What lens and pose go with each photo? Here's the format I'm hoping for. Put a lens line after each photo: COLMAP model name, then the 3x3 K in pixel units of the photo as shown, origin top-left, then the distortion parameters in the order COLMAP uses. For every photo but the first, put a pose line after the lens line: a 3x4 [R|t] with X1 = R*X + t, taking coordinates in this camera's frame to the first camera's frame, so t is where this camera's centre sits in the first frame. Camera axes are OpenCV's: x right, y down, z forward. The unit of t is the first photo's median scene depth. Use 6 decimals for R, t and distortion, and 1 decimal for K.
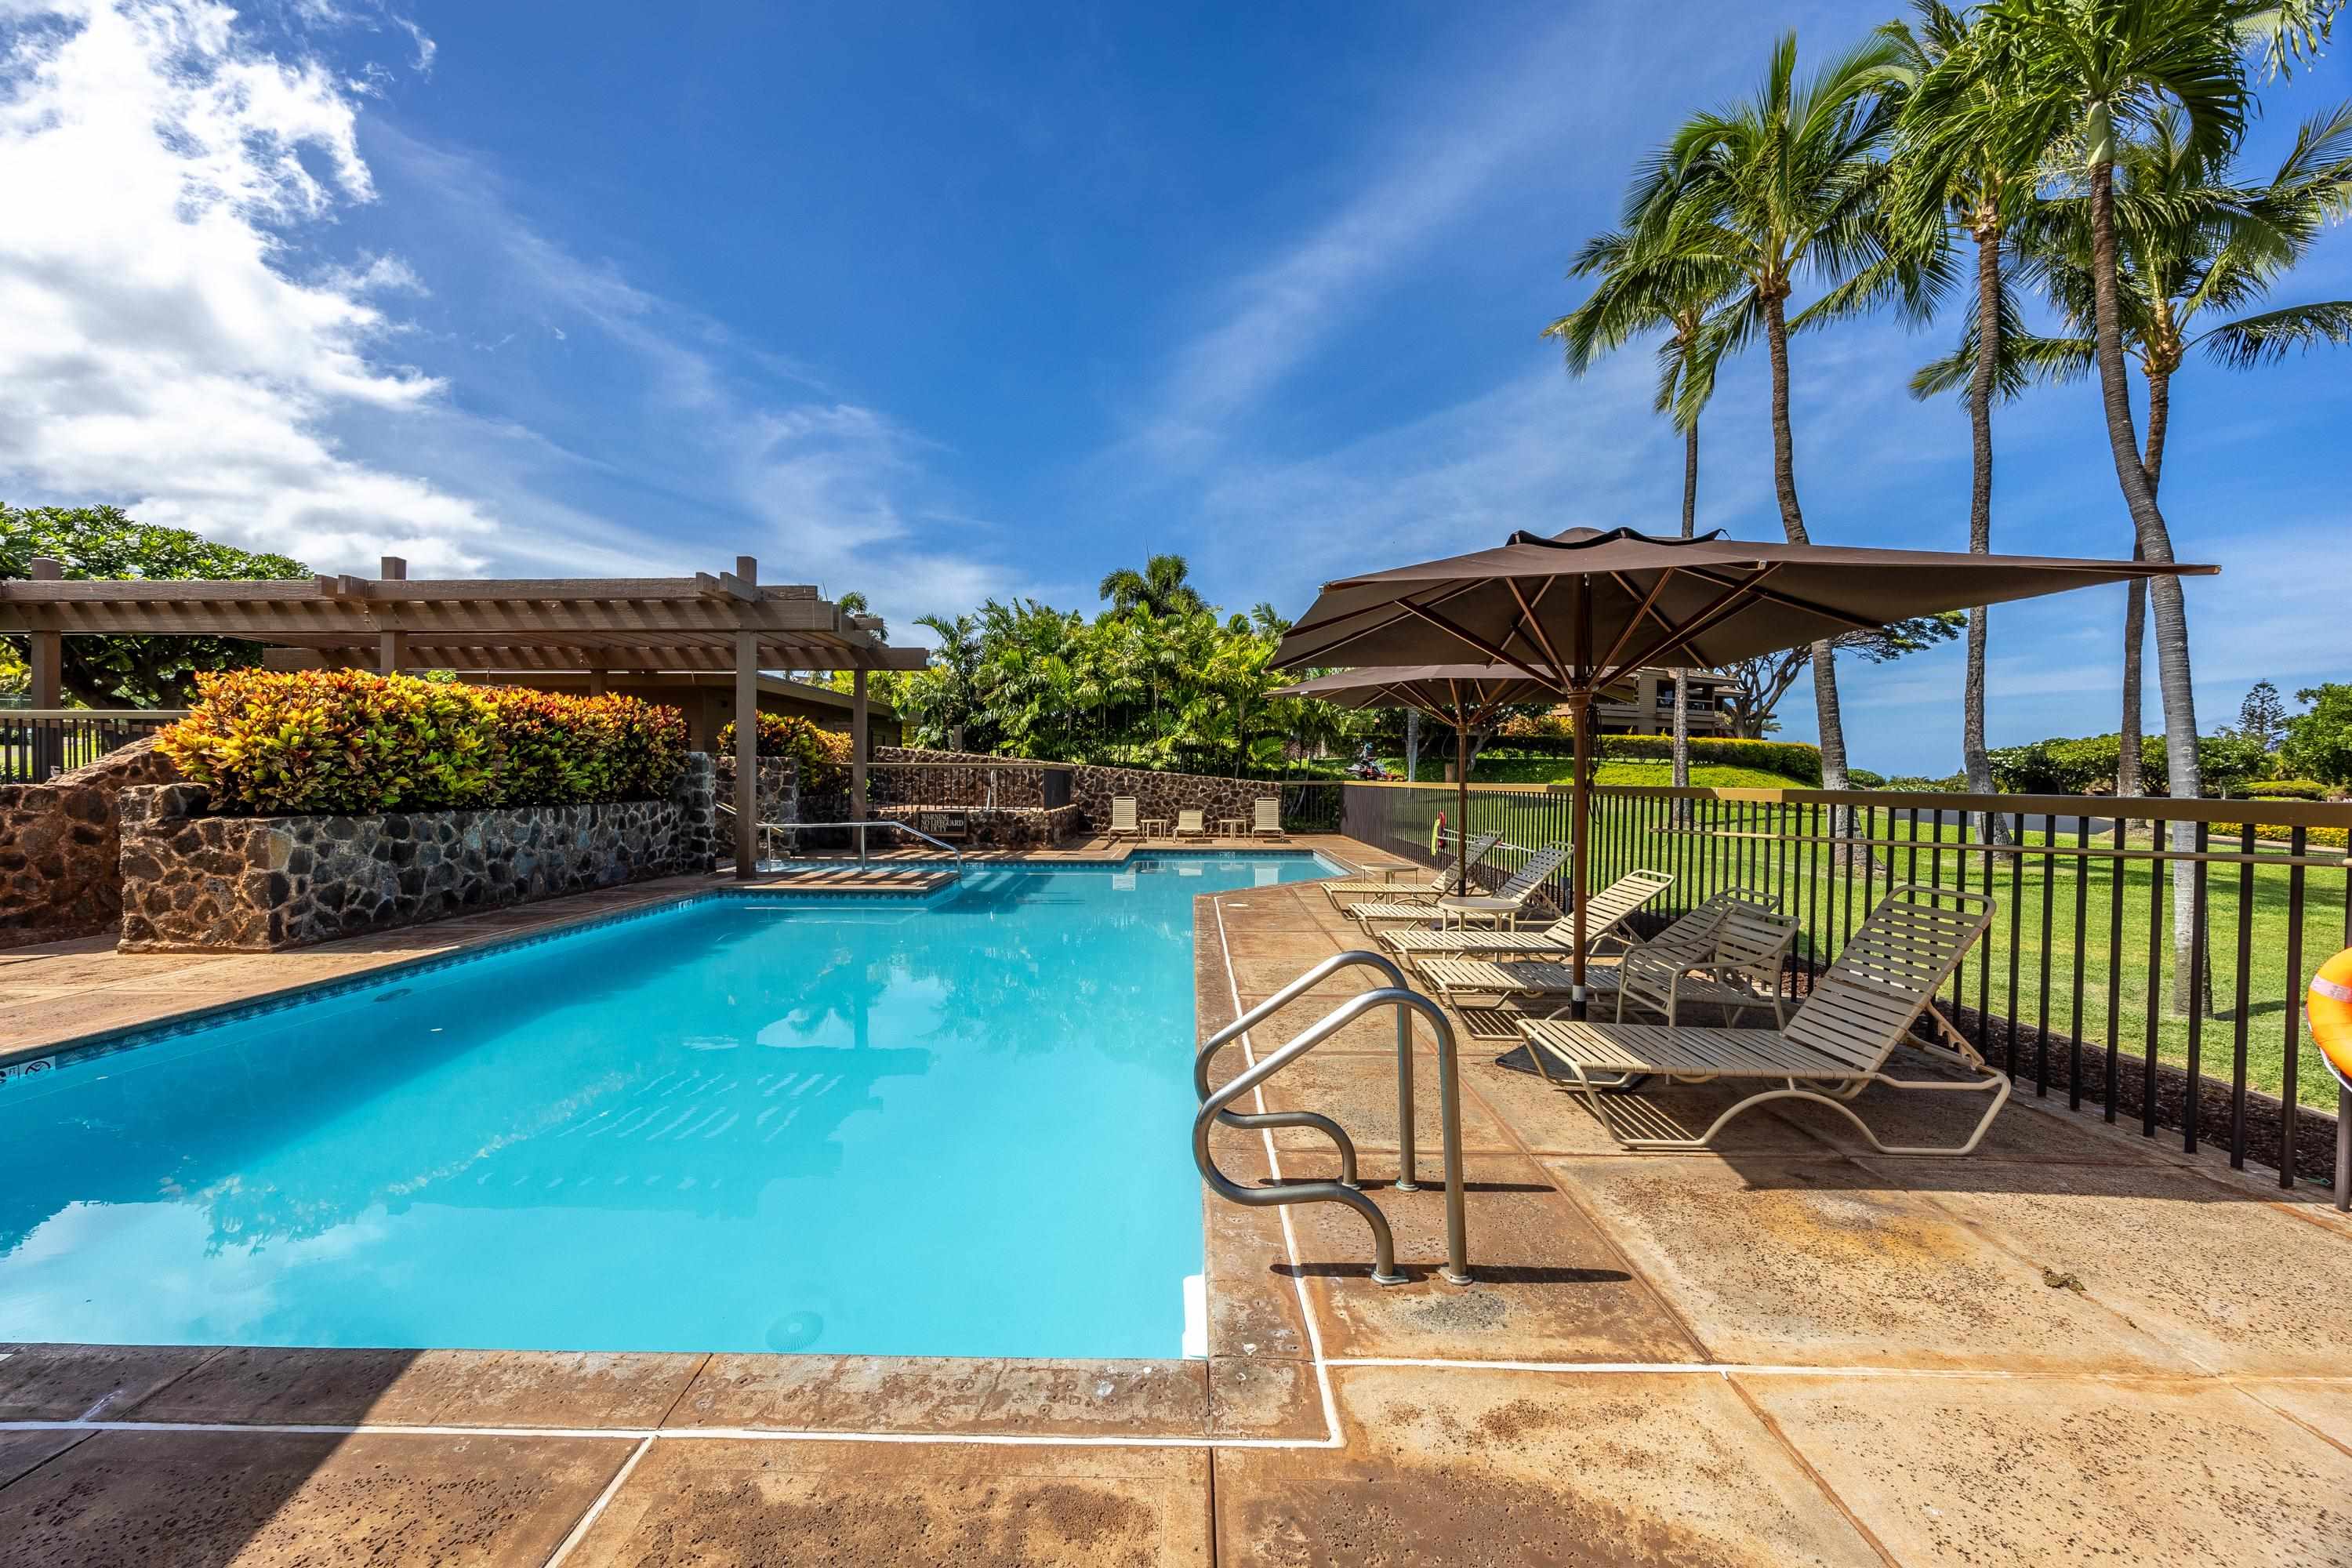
lens RADIAL K [[908.8, 0, 1175.2], [0, 908.8, 791.9], [0, 0, 1]] dist [-0.007423, 0.000019]
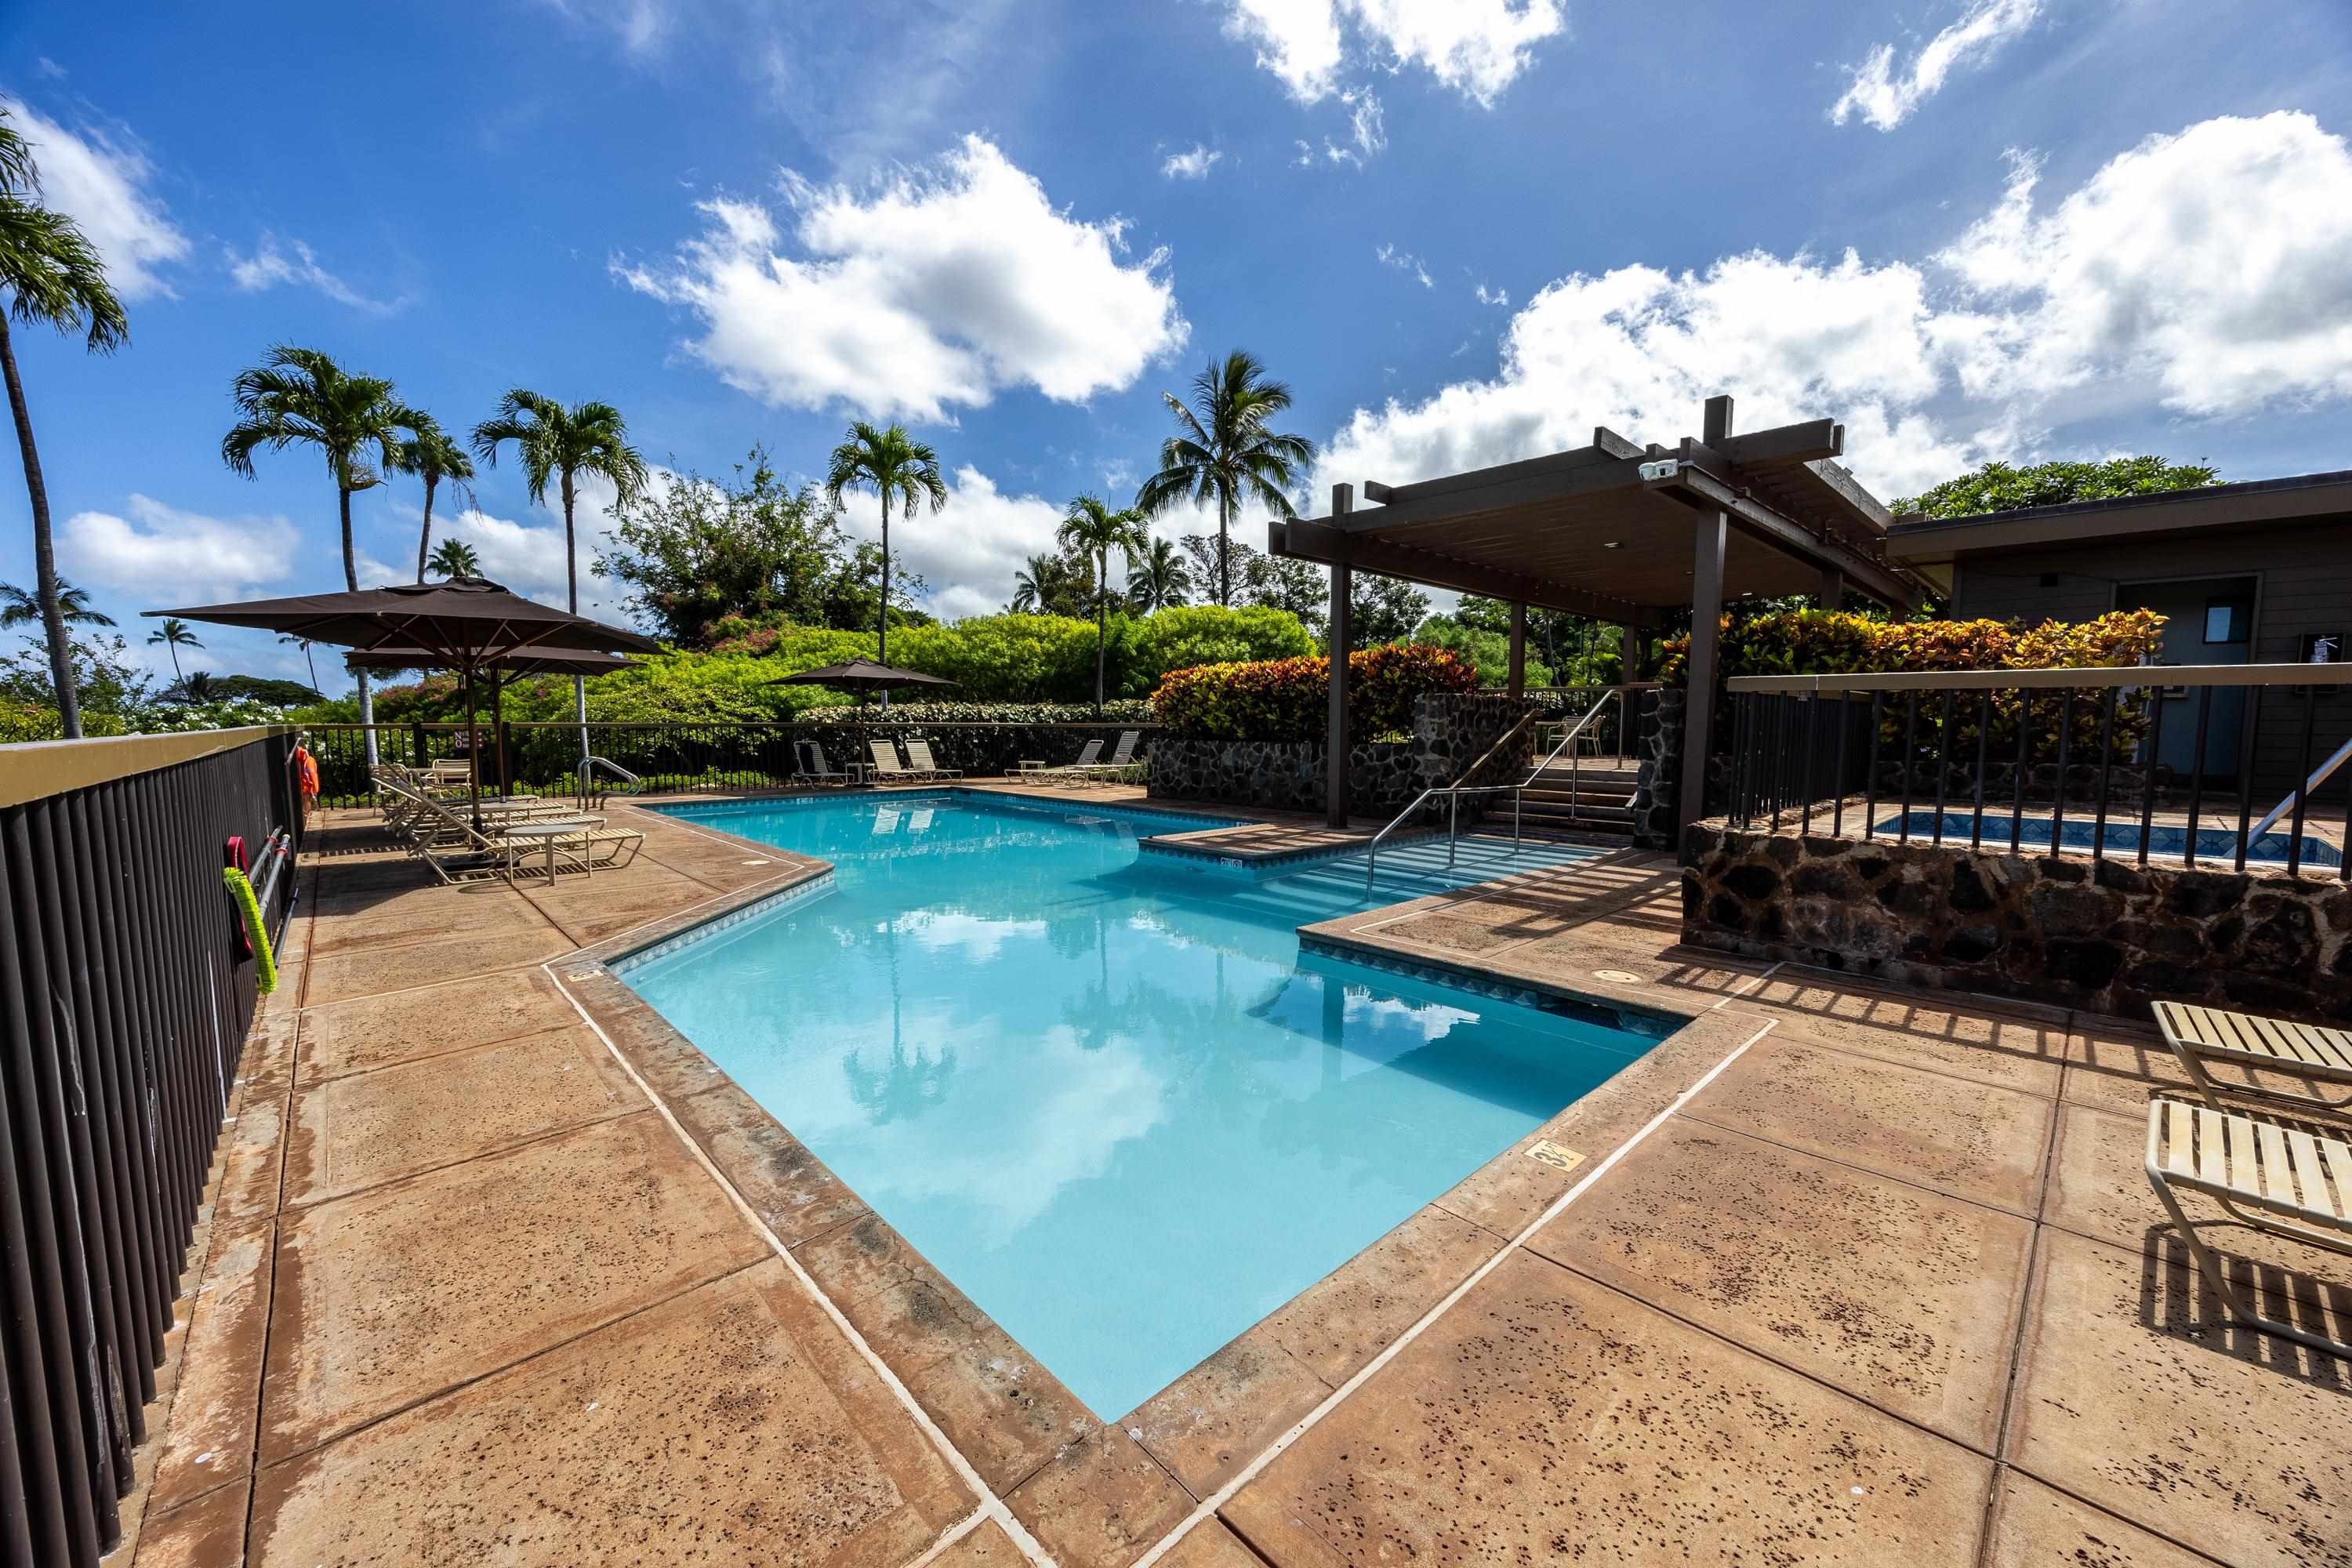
lens RADIAL K [[908.8, 0, 1164.6], [0, 908.8, 794.1], [0, 0, 1]] dist [-0.007423, 0.000019]
pose [[-0.730944, 0.053967, -0.680300, 0.430983], [-0.012910, 0.995596, 0.092850, -0.035624], [0.682315, 0.076651, -0.727029, 2.146432]]
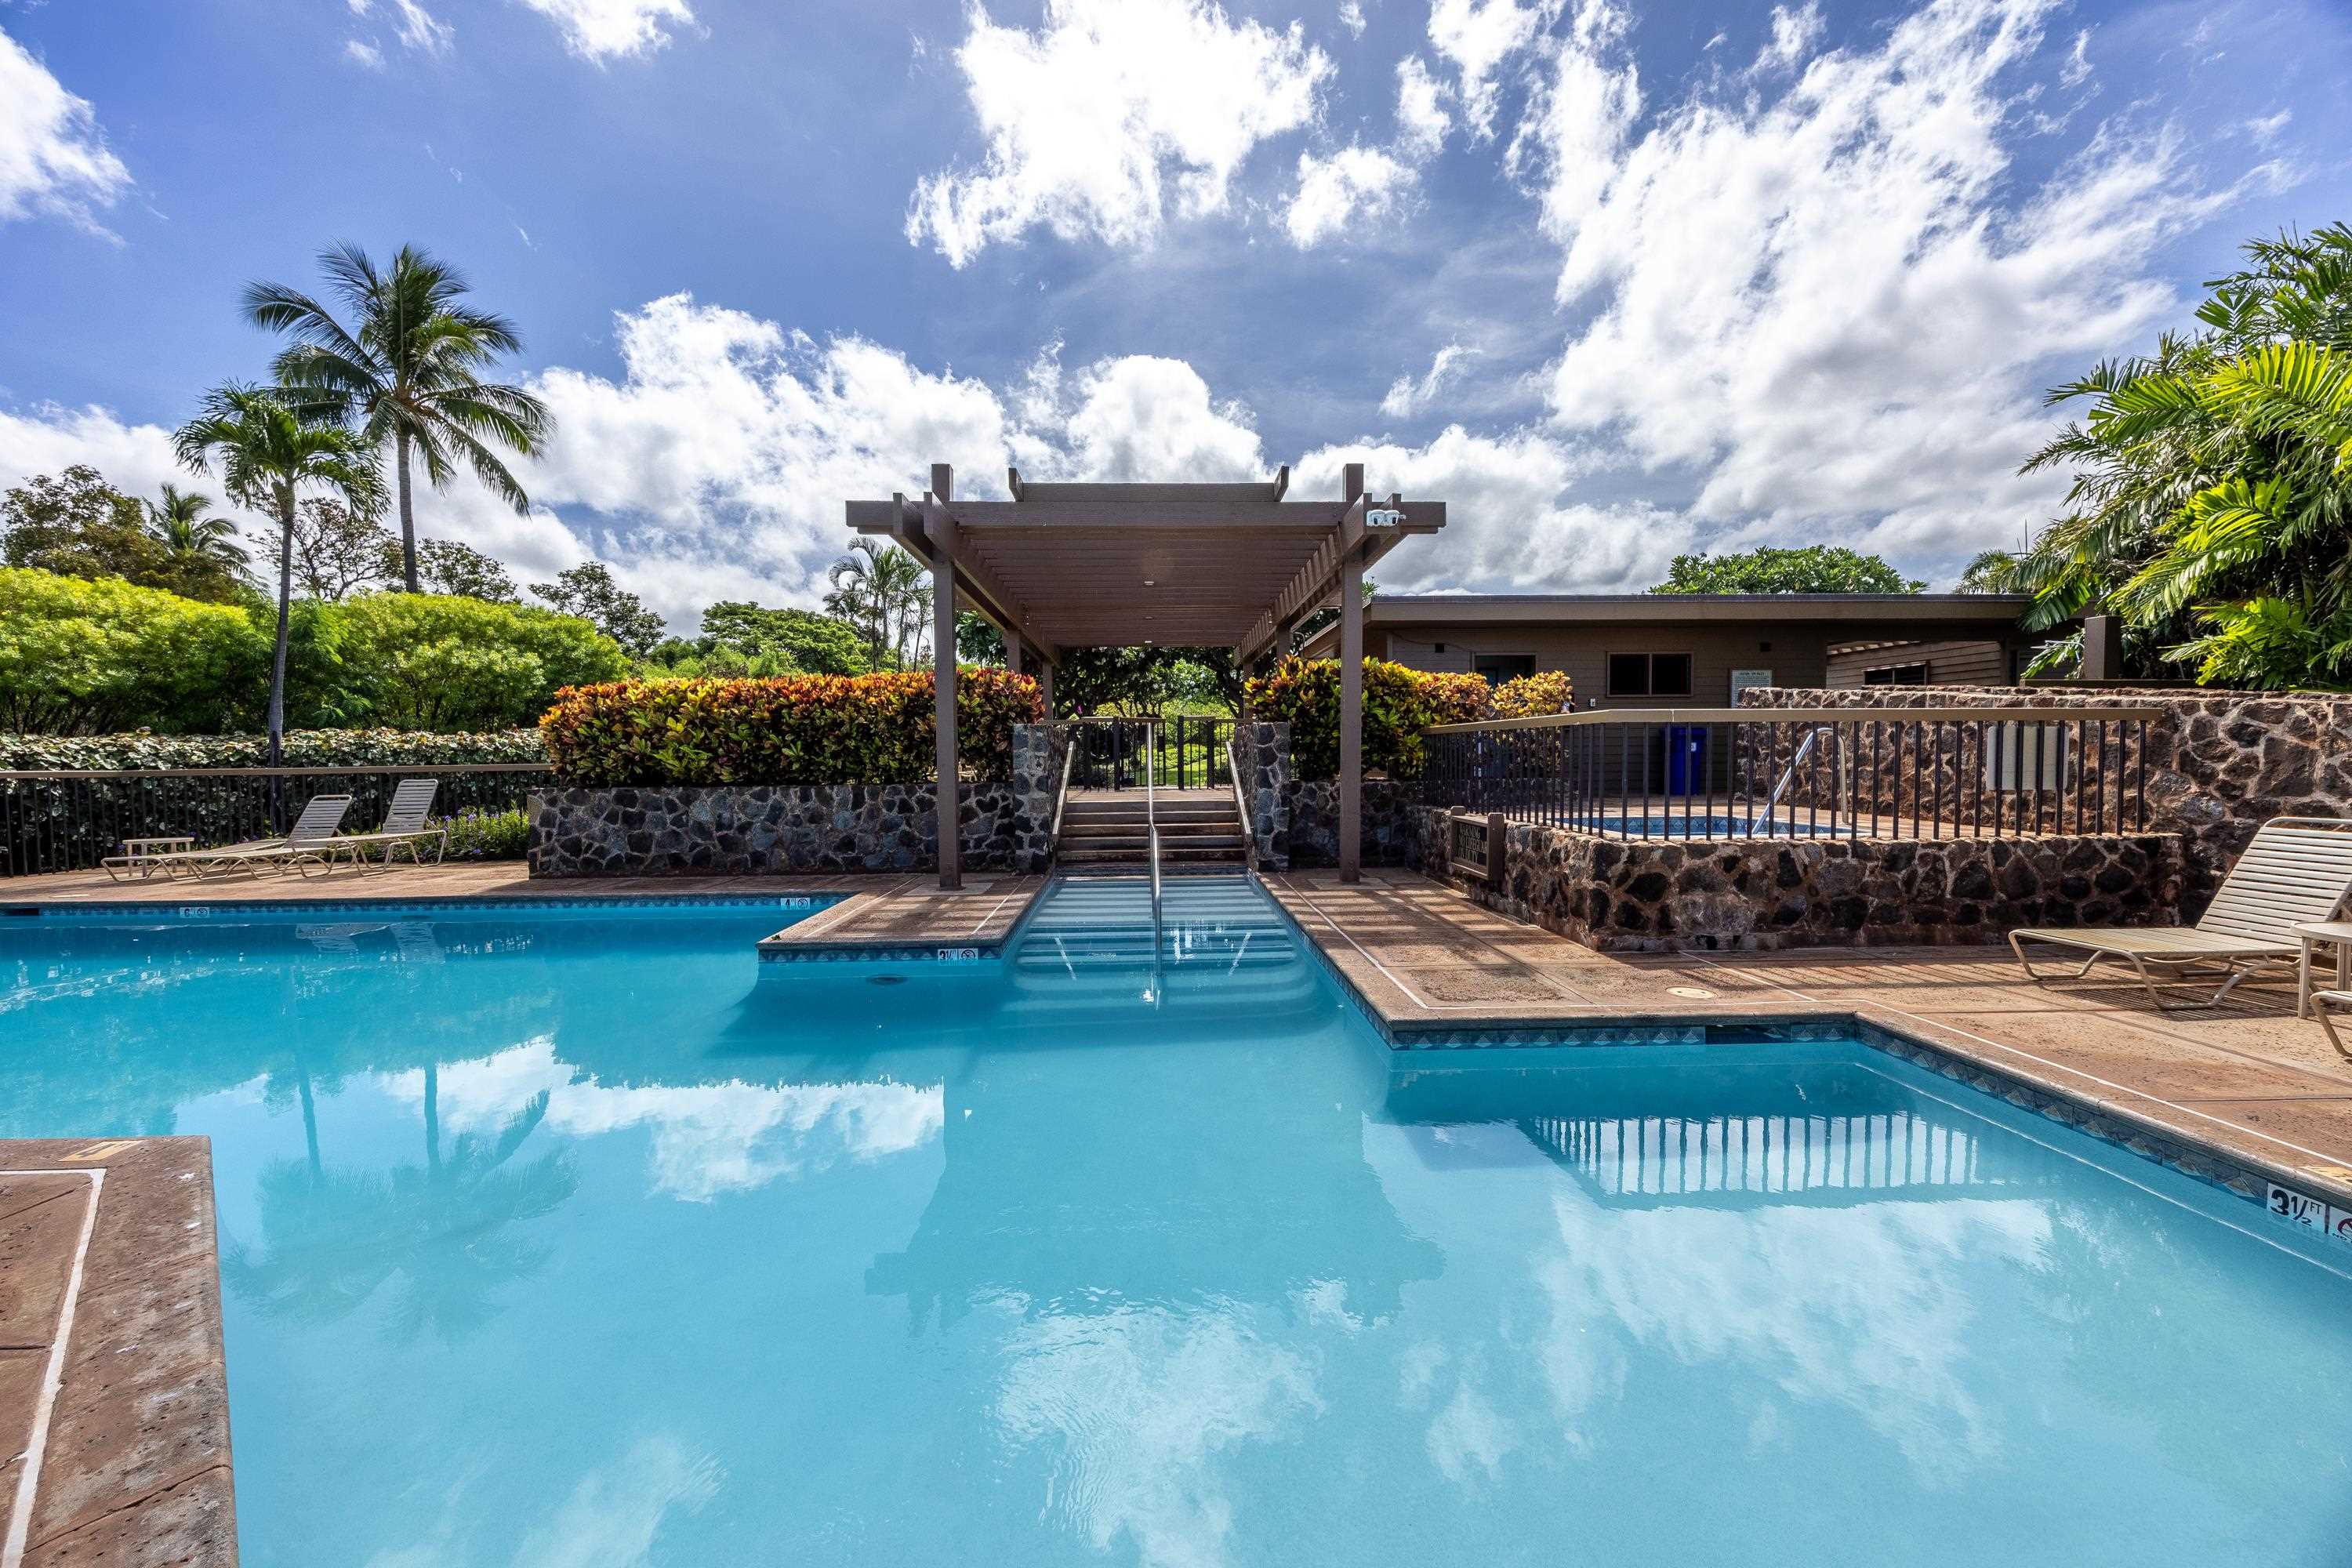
lens RADIAL K [[908.8, 0, 1170.6], [0, 908.8, 791.3], [0, 0, 1]] dist [-0.007423, 0.000019]
pose [[0.039190, 0.043010, -0.998306, 0.413657], [-0.004852, 0.999070, 0.042853, -0.027510], [0.999220, 0.003165, 0.039363, 1.575346]]
